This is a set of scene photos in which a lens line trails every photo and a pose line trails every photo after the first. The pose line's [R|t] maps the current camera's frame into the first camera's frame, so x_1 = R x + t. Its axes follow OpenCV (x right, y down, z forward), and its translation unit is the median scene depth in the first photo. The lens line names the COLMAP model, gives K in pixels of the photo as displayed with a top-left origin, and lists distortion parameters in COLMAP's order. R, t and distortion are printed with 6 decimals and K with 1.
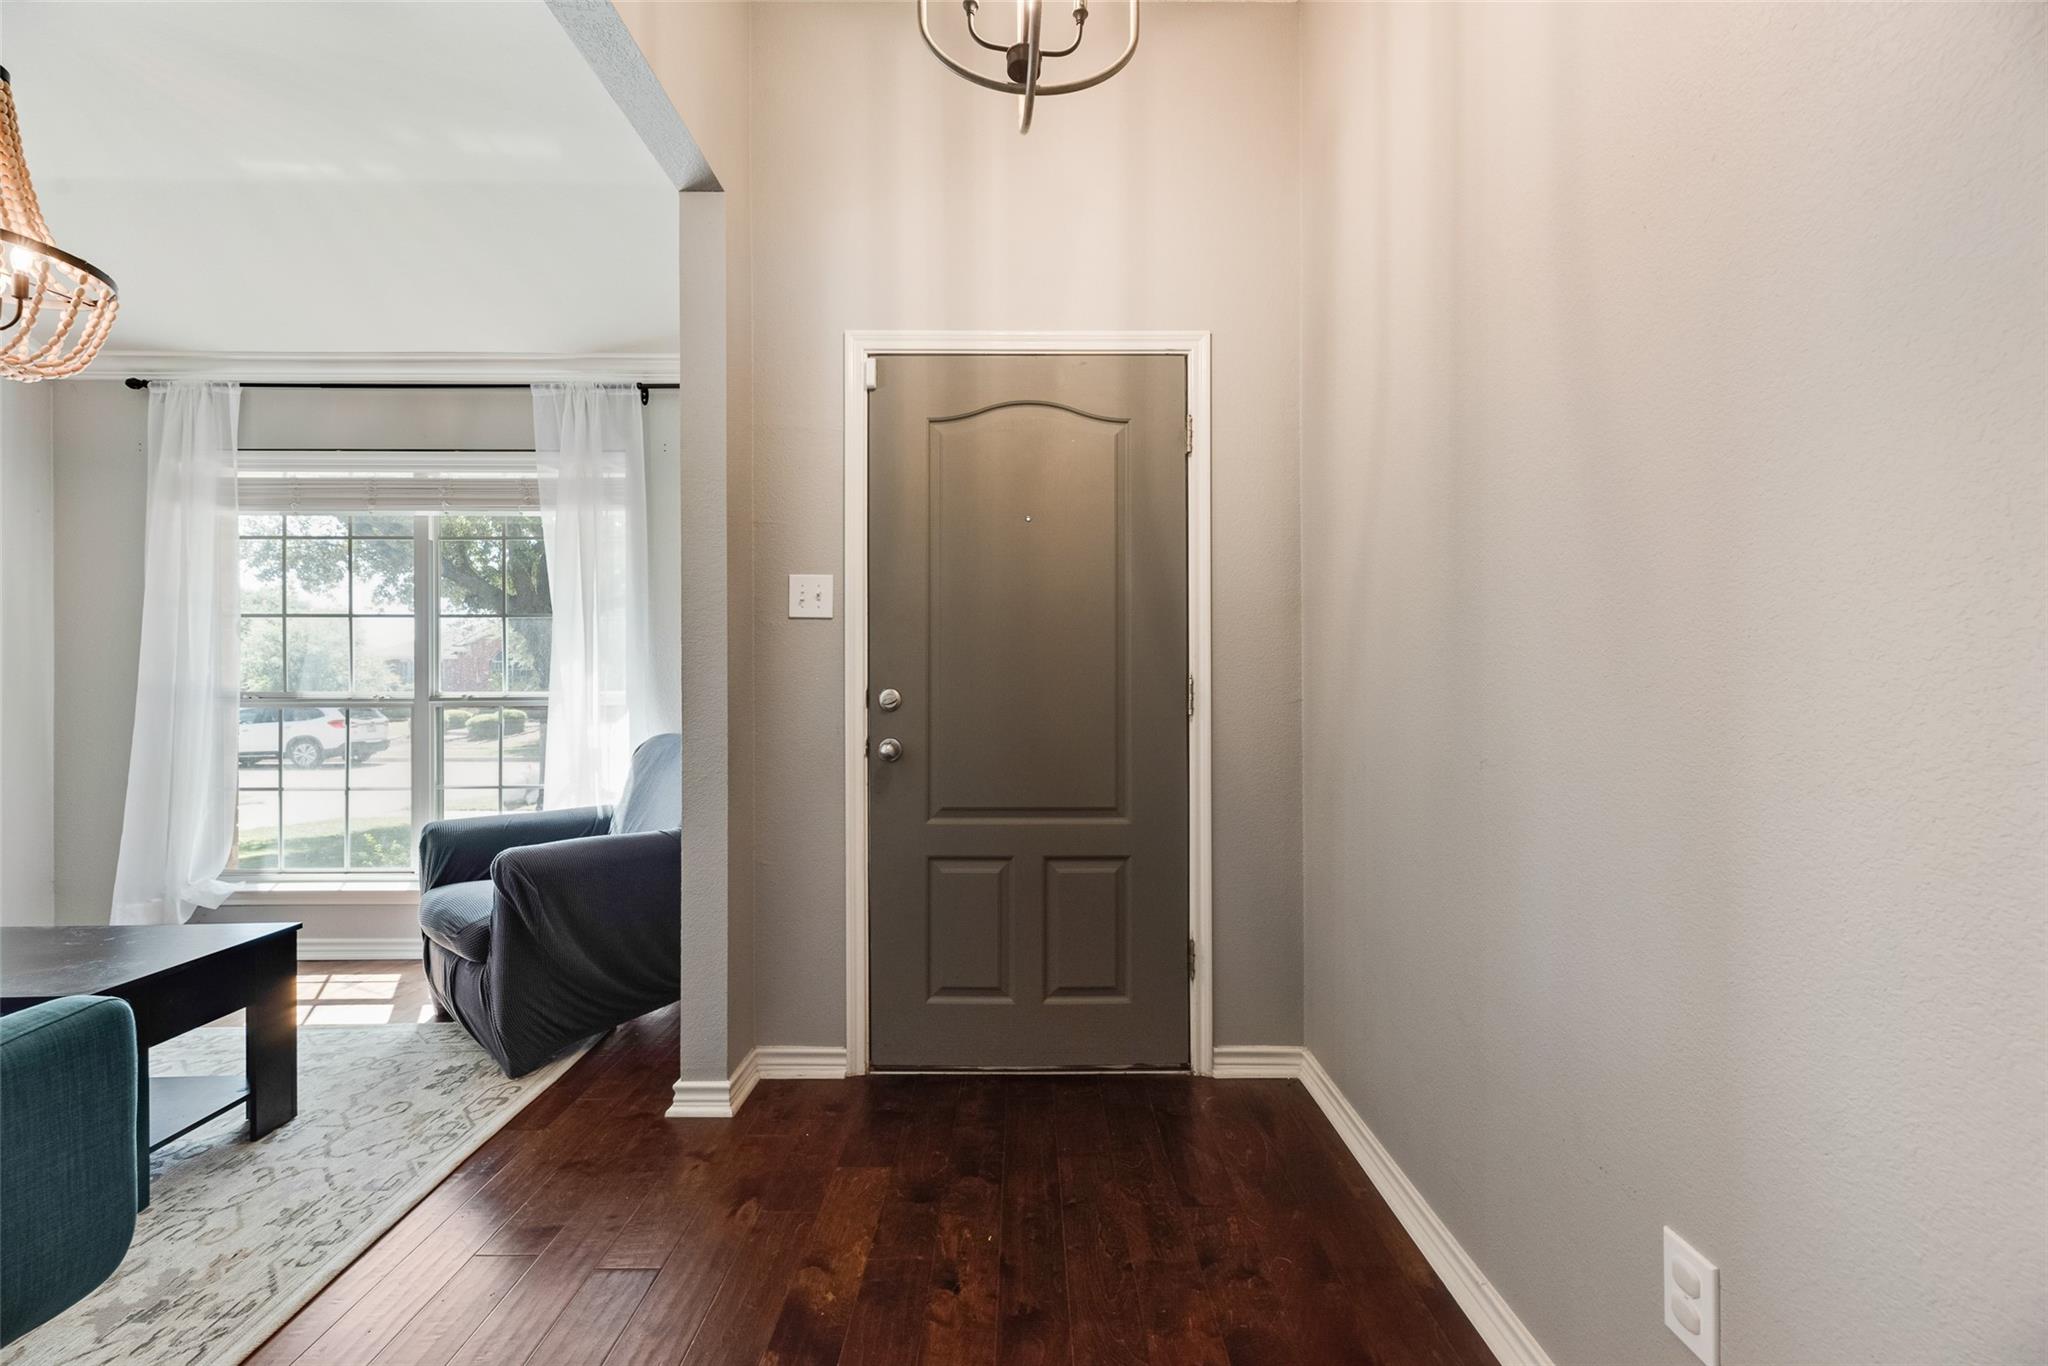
lens RADIAL K [[829.2, 0, 1032.1], [0, 829.2, 689.8], [0, 0, 1]] dist [0.003961, -0.001033]
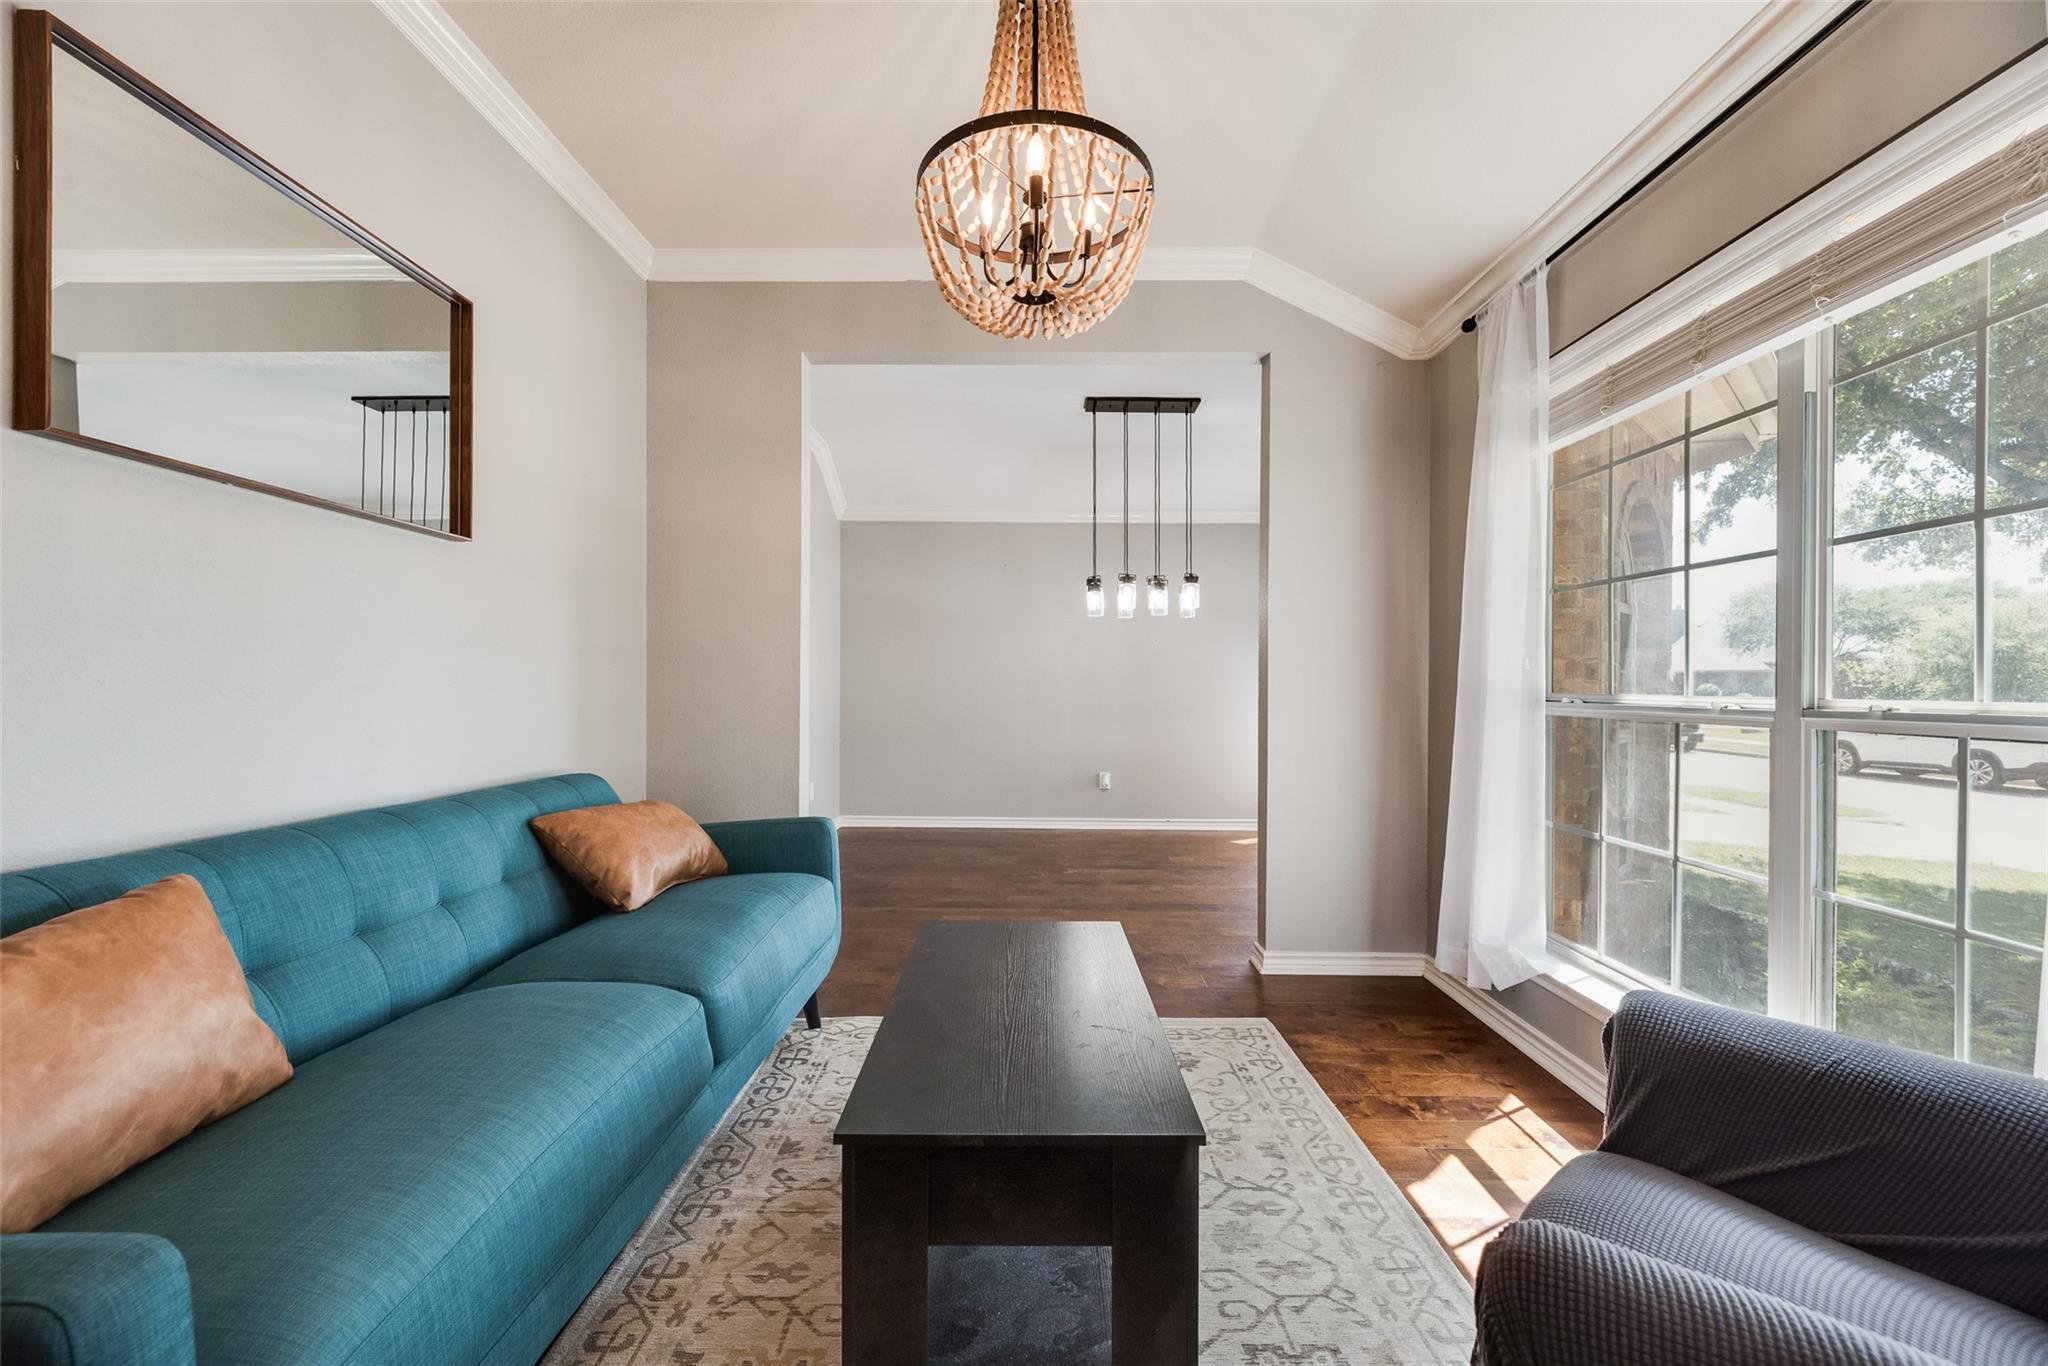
lens RADIAL K [[829.2, 0, 1018.8], [0, 829.2, 692.5], [0, 0, 1]] dist [0.003961, -0.001033]
pose [[-0.023354, 0.009532, -0.999682, -0.232466], [-0.010367, 0.999898, 0.009776, -0.001467], [0.999674, 0.010592, -0.023253, 0.581506]]
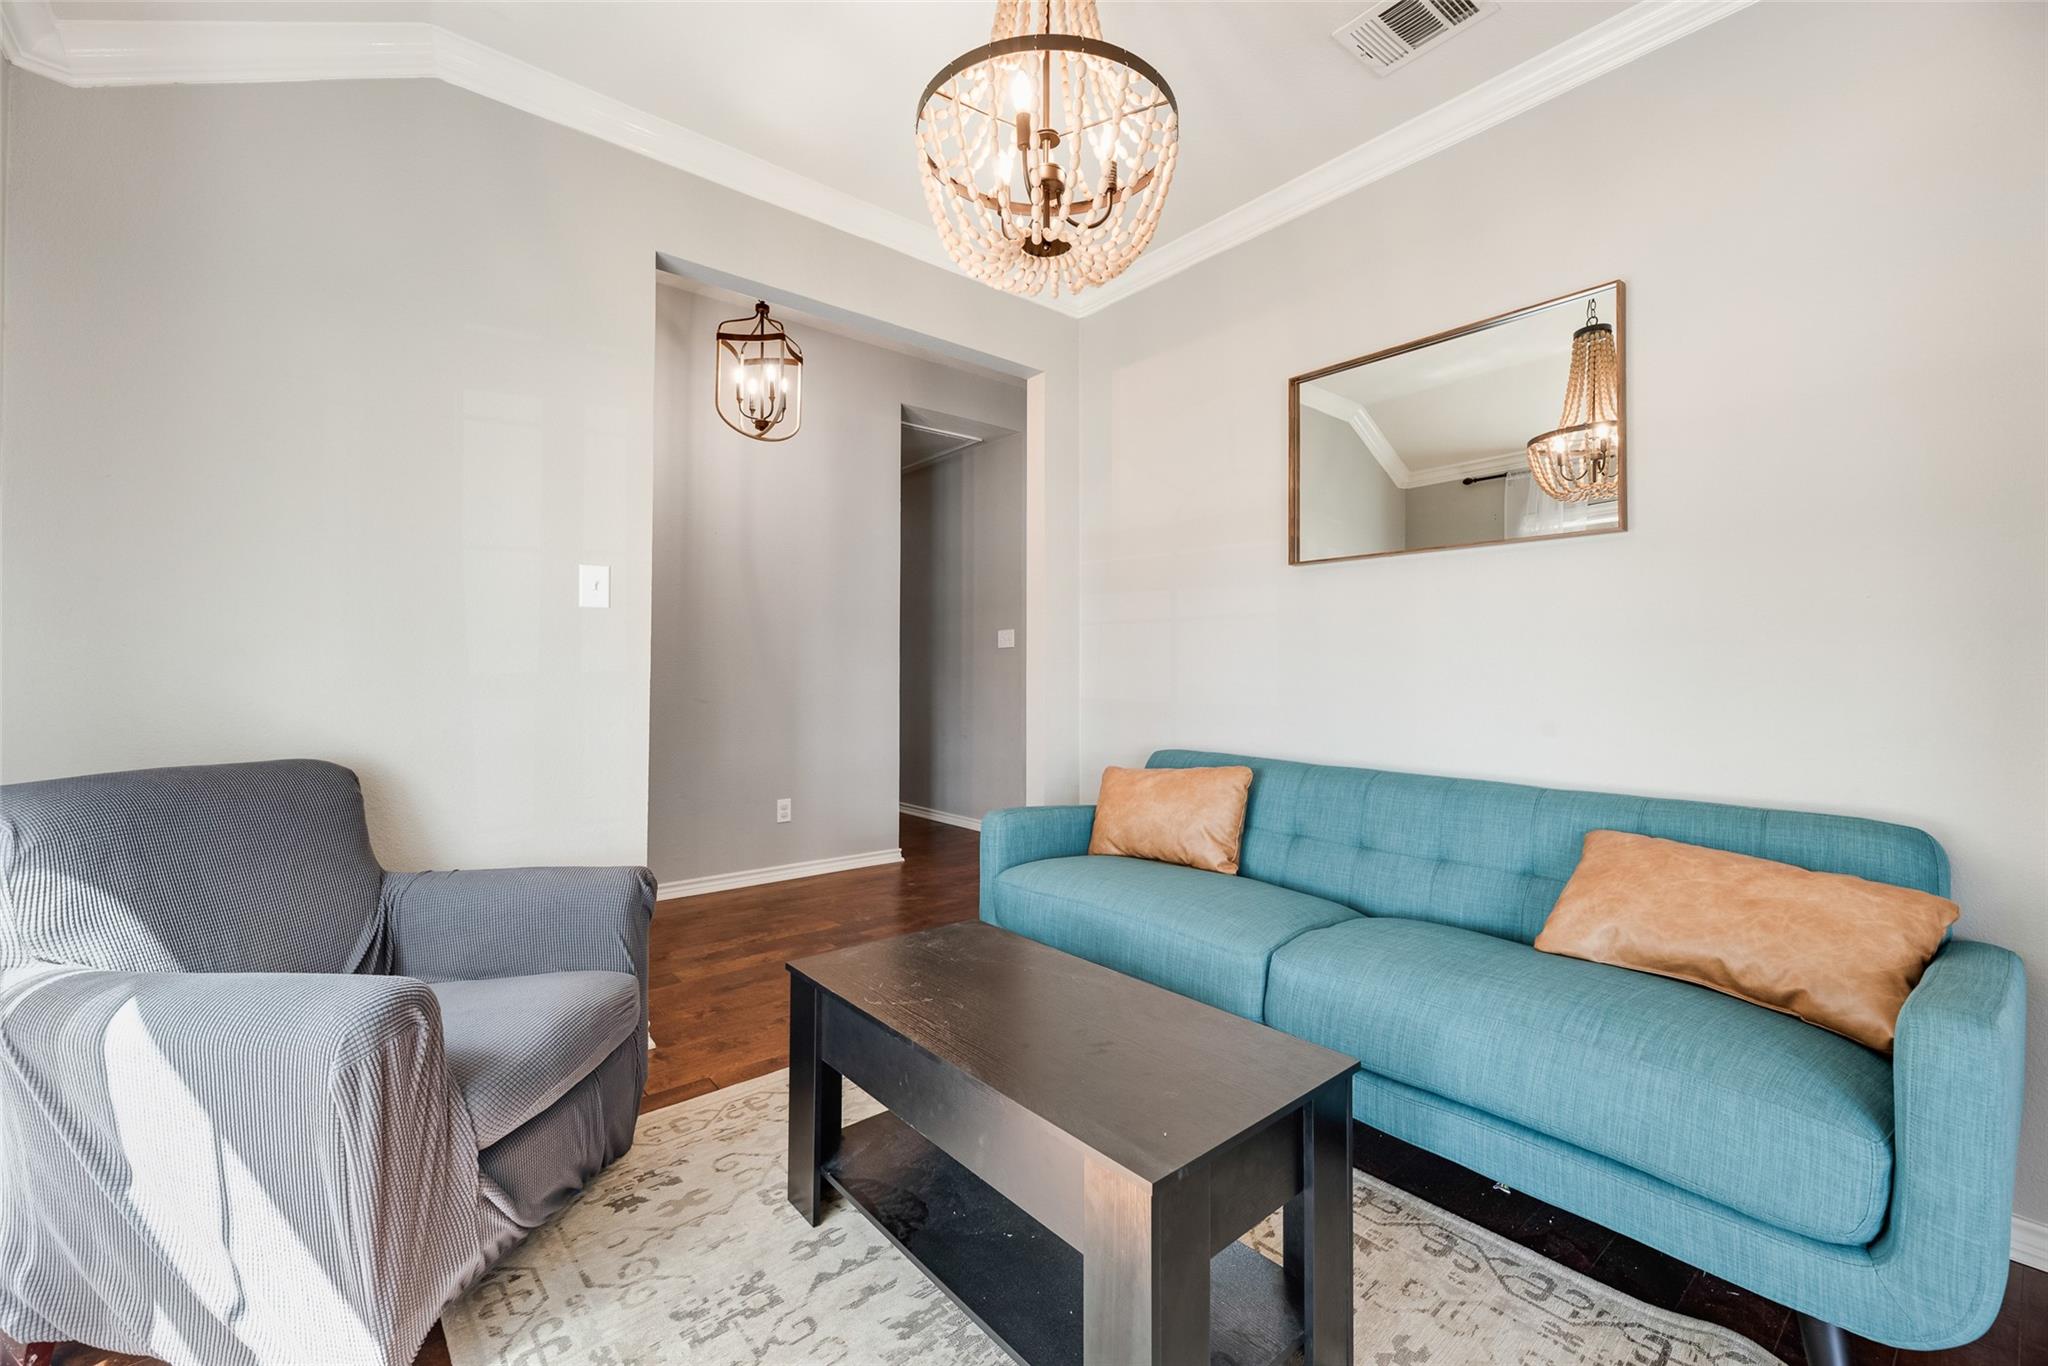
lens RADIAL K [[829.2, 0, 1018.7], [0, 829.2, 677.6], [0, 0, 1]] dist [0.003961, -0.001033]
pose [[-0.630453, 0.001460, 0.776226, -1.081401], [0.002914, 0.999996, 0.000486, -0.000050], [-0.776222, 0.002569, -0.630454, 0.871265]]
